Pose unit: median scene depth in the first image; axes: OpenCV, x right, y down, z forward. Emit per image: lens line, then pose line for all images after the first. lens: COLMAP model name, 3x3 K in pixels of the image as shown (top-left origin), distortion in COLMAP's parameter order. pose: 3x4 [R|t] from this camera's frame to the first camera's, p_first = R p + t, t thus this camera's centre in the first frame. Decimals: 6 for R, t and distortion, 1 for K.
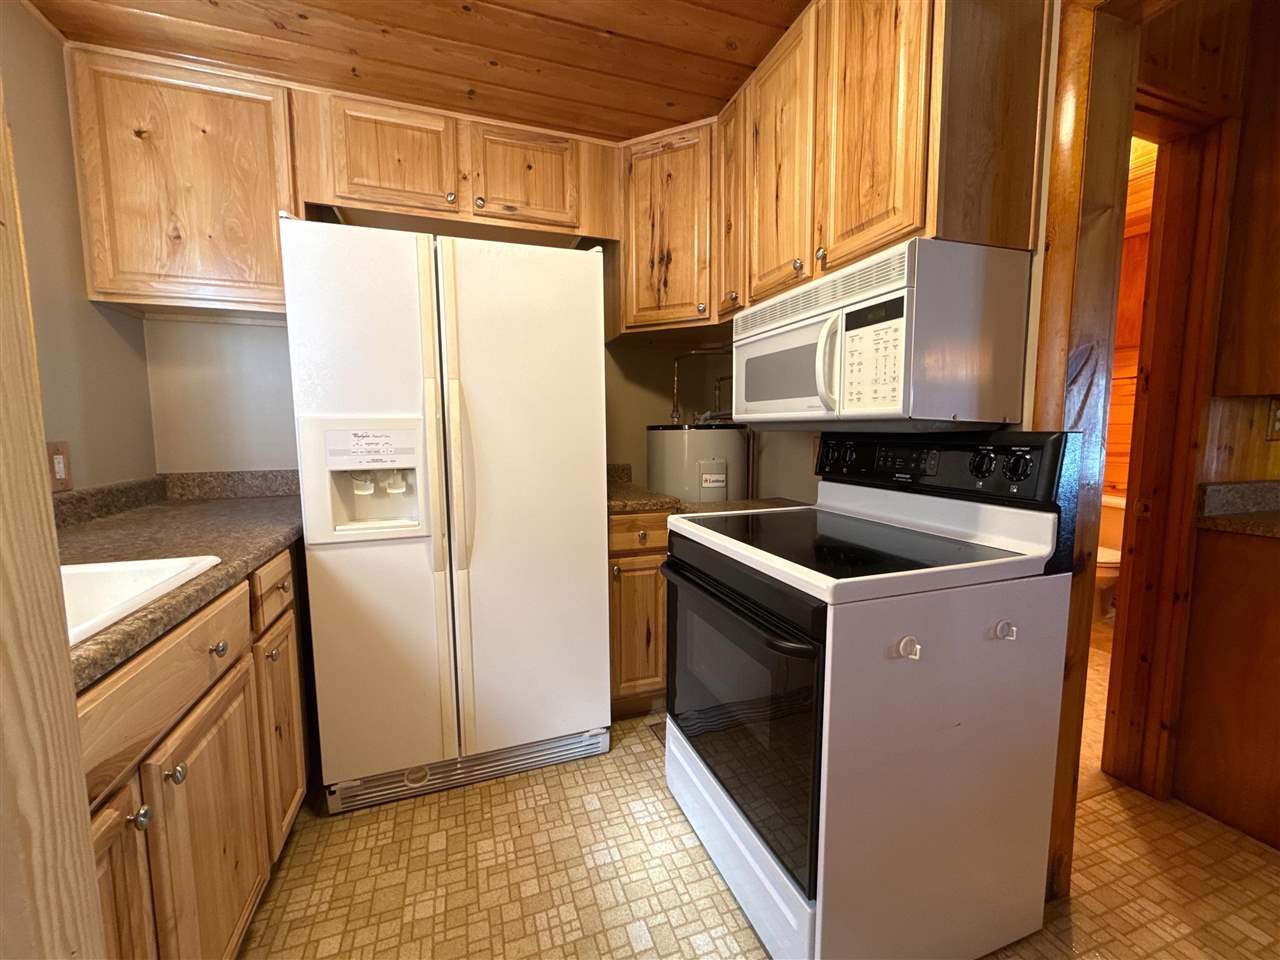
lens RADIAL K [[517.8, 0, 640.0], [0, 517.8, 480.0], [0, 0, 1]] dist [-0.003767, 0.000272]
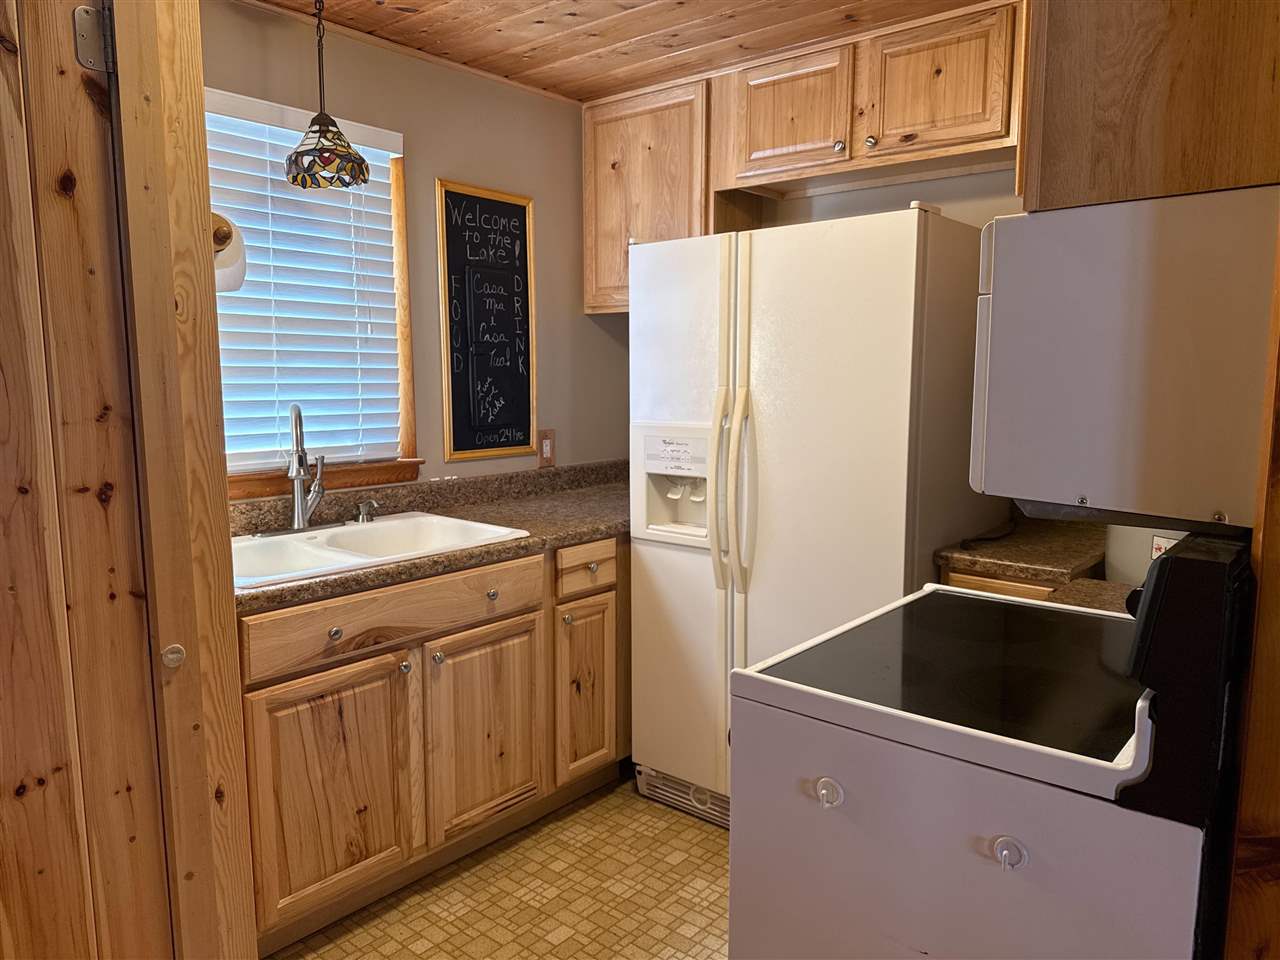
lens RADIAL K [[880.2, 0, 647.4], [0, 880.2, 490.1], [0, 0, 1]] dist [0.119256, -0.248067]
pose [[0.514791, 0.119687, -0.848920, 0.898284], [-0.089827, 0.992287, 0.085428, -0.129792], [0.852597, 0.032278, 0.521571, 0.042196]]
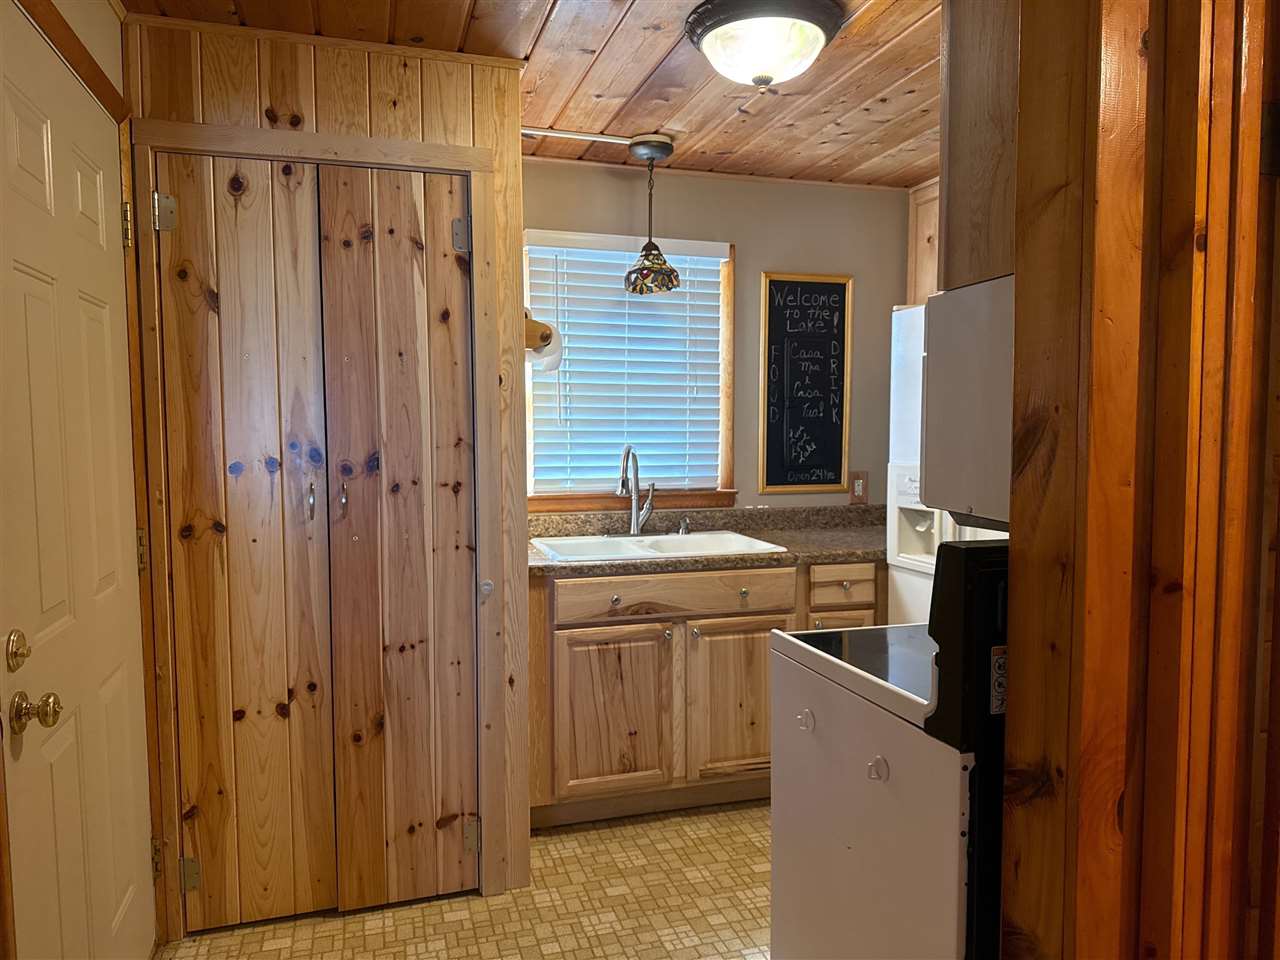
lens RADIAL K [[880.2, 0, 647.4], [0, 880.2, 490.1], [0, 0, 1]] dist [0.119256, -0.248067]
pose [[-0.026859, 0.076046, -0.996742, 1.416315], [-0.099194, 0.991978, 0.078356, -0.153592], [0.994706, 0.100975, -0.019100, 0.412792]]
